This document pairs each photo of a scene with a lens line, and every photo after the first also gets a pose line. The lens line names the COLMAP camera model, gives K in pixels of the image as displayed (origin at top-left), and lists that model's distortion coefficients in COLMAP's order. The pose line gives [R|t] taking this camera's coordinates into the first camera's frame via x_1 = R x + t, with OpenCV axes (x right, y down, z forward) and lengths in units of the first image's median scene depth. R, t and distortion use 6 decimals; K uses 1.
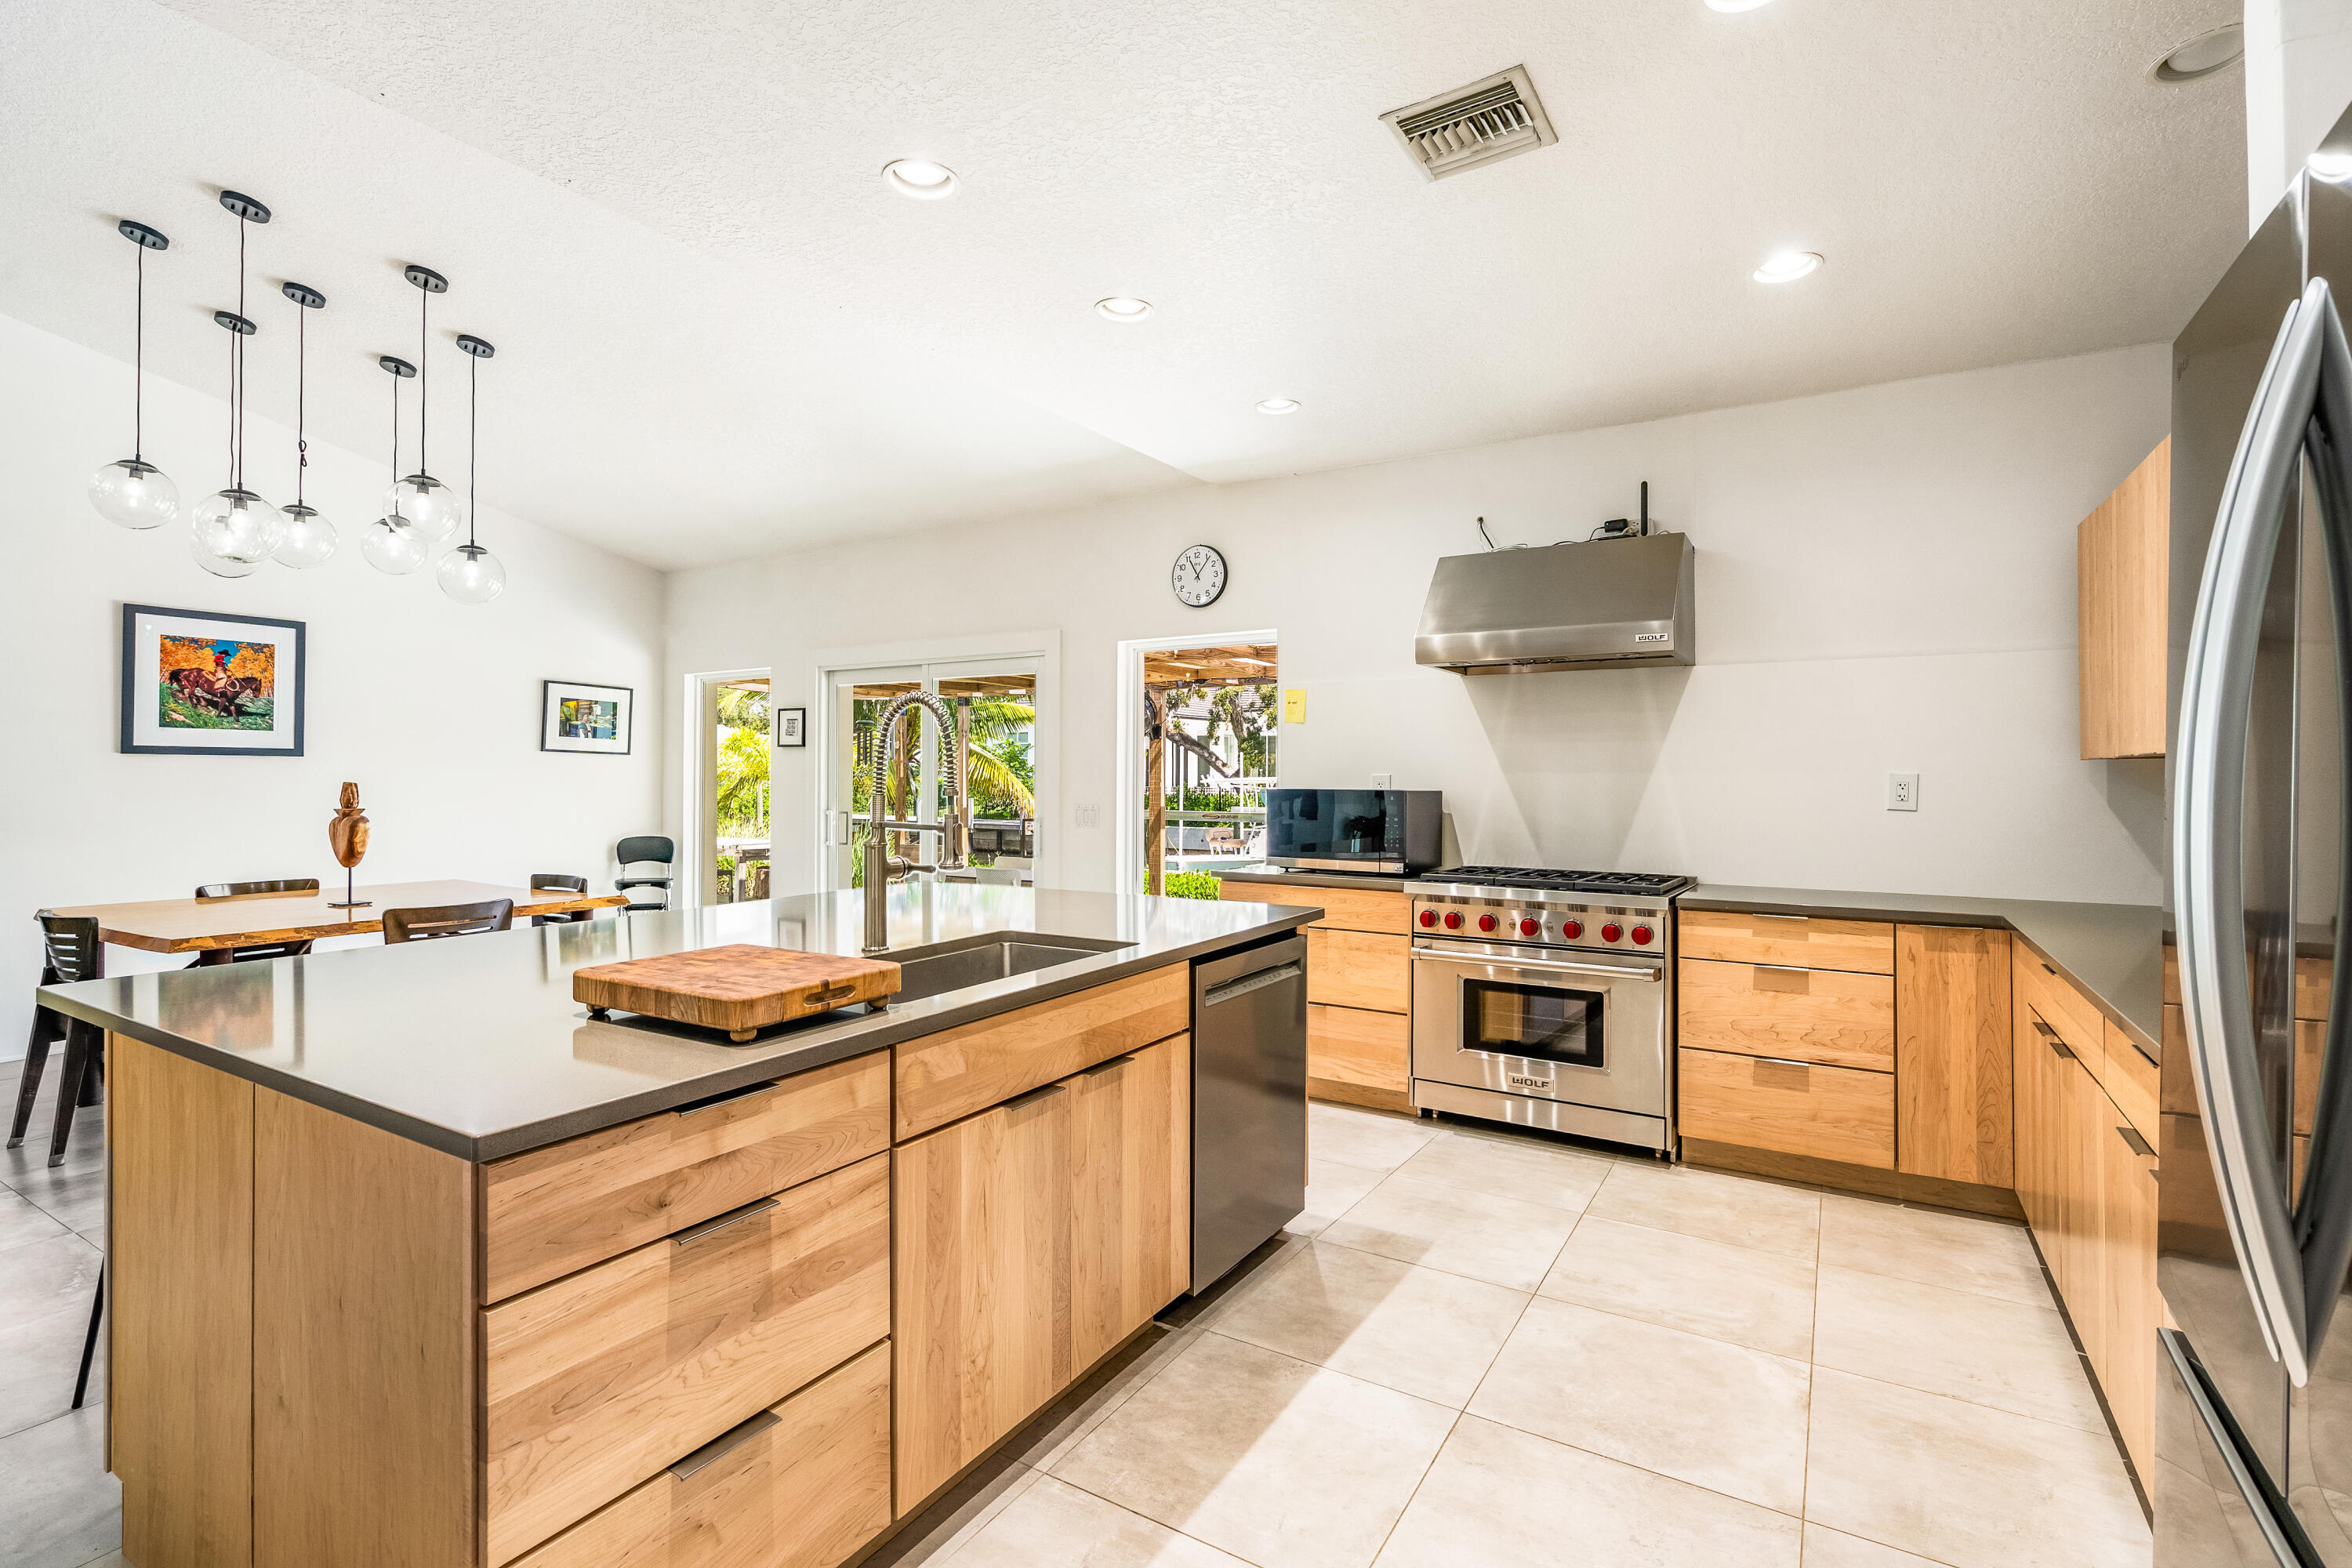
lens RADIAL K [[1093.7, 0, 1176.0], [0, 1093.7, 784.0], [0, 0, 1]] dist [0.001651, 0.001220]
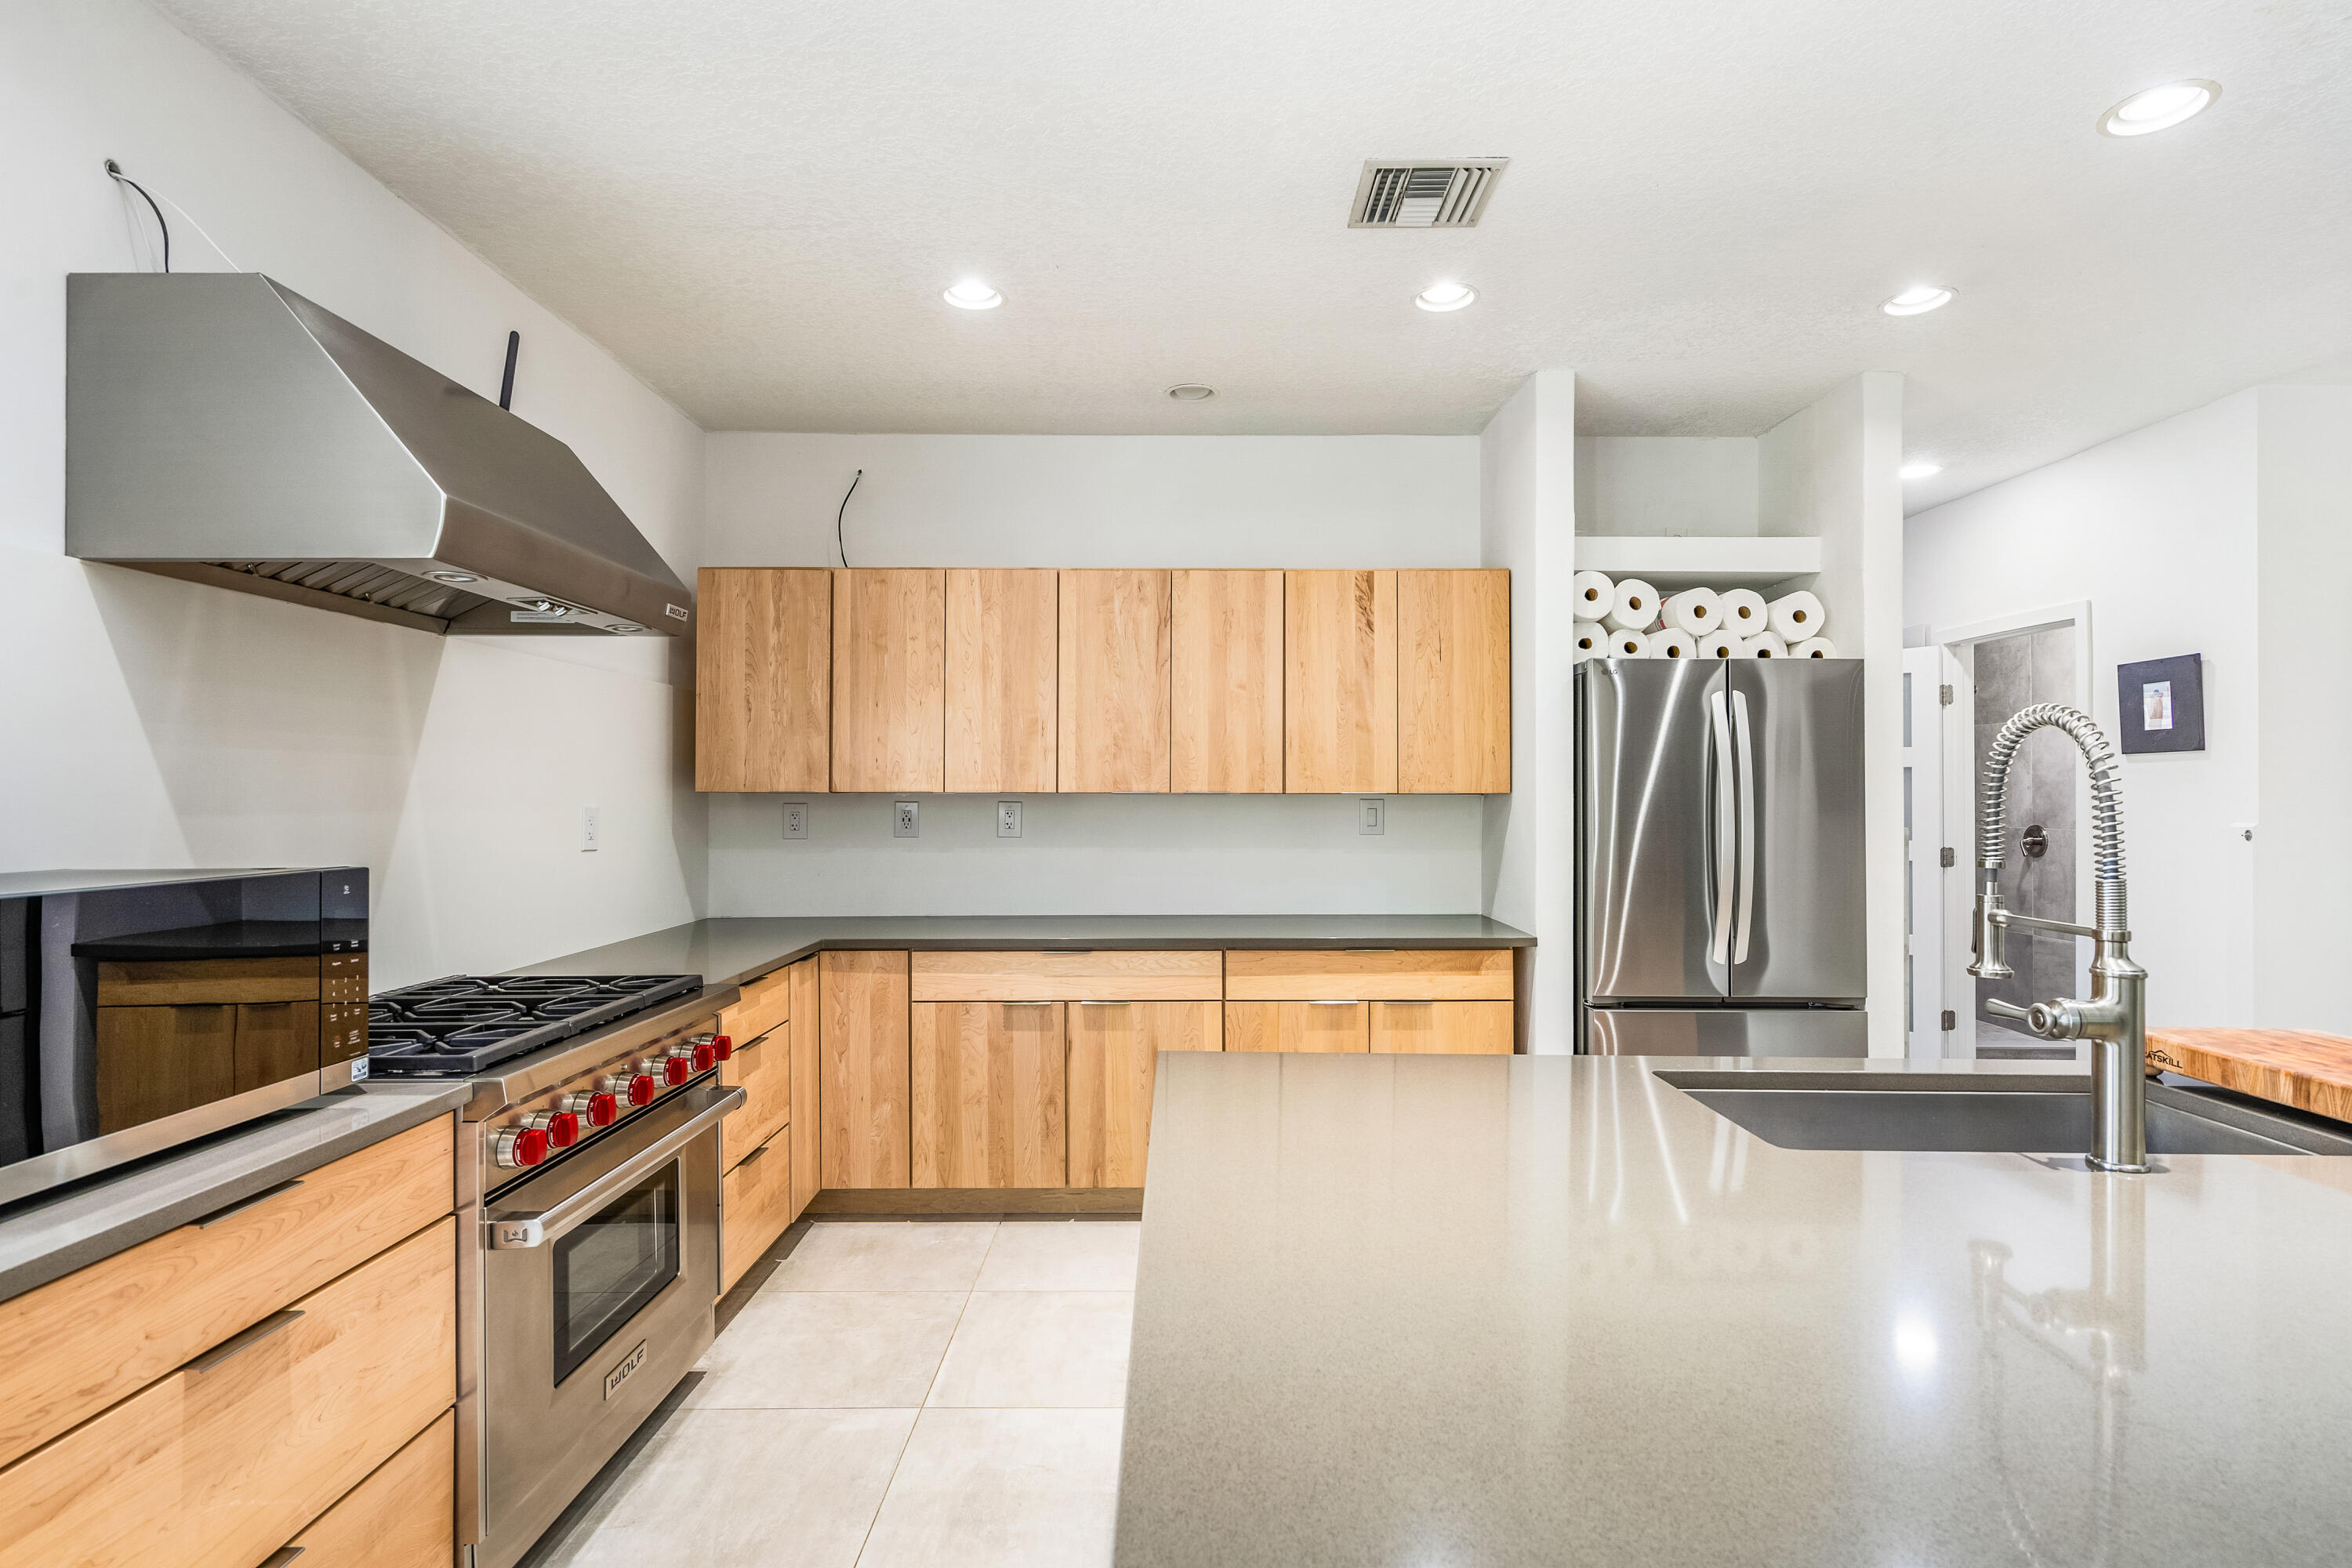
lens RADIAL K [[1155.8, 0, 1176.0], [0, 1155.8, 784.0], [0, 0, 1]] dist [0.001037, 0.000007]
pose [[-0.522088, 0.001446, 0.852890, -0.341652], [0.001793, 0.999998, -0.000598, -0.025908], [-0.852890, 0.001217, -0.522090, 1.117346]]
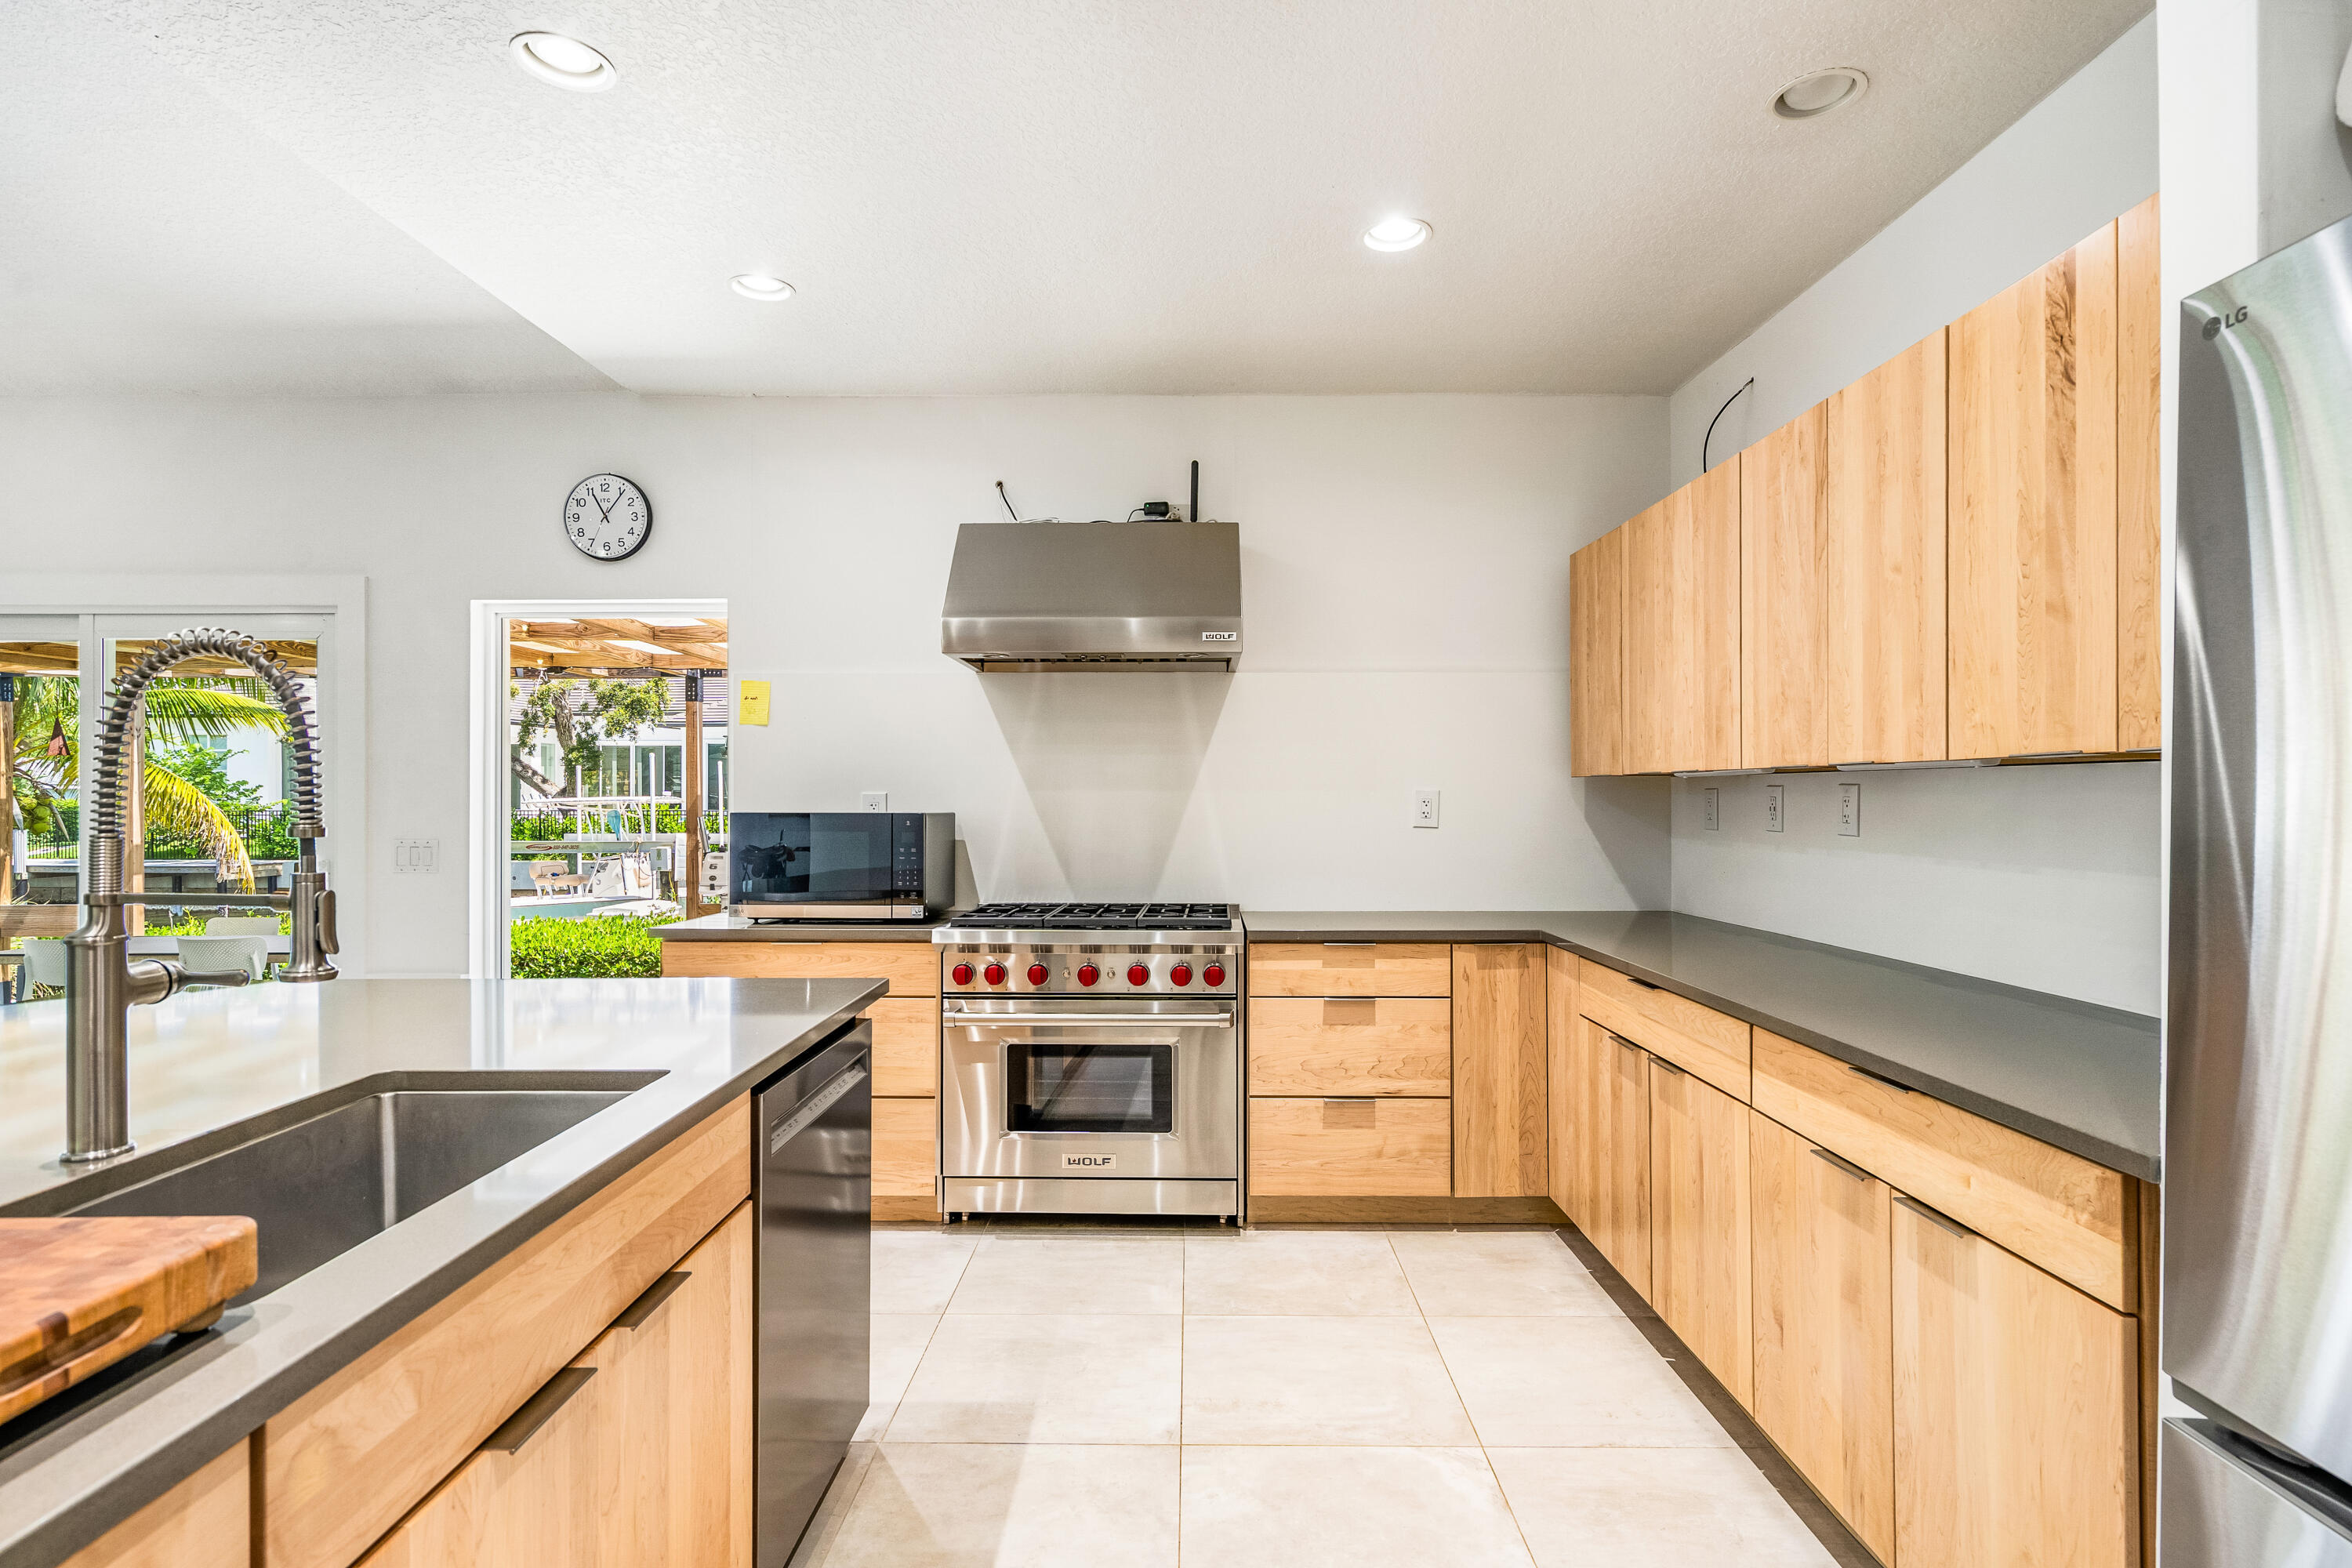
lens RADIAL K [[1202.6, 0, 1192.4], [0, 1202.6, 802.2], [0, 0, 1]] dist [-0.000517, 0.002026]
pose [[0.855735, -0.007470, 0.517361, -0.085295], [0.007573, 0.999969, 0.001911, -0.002509], [-0.517359, 0.002282, 0.855765, 0.181895]]
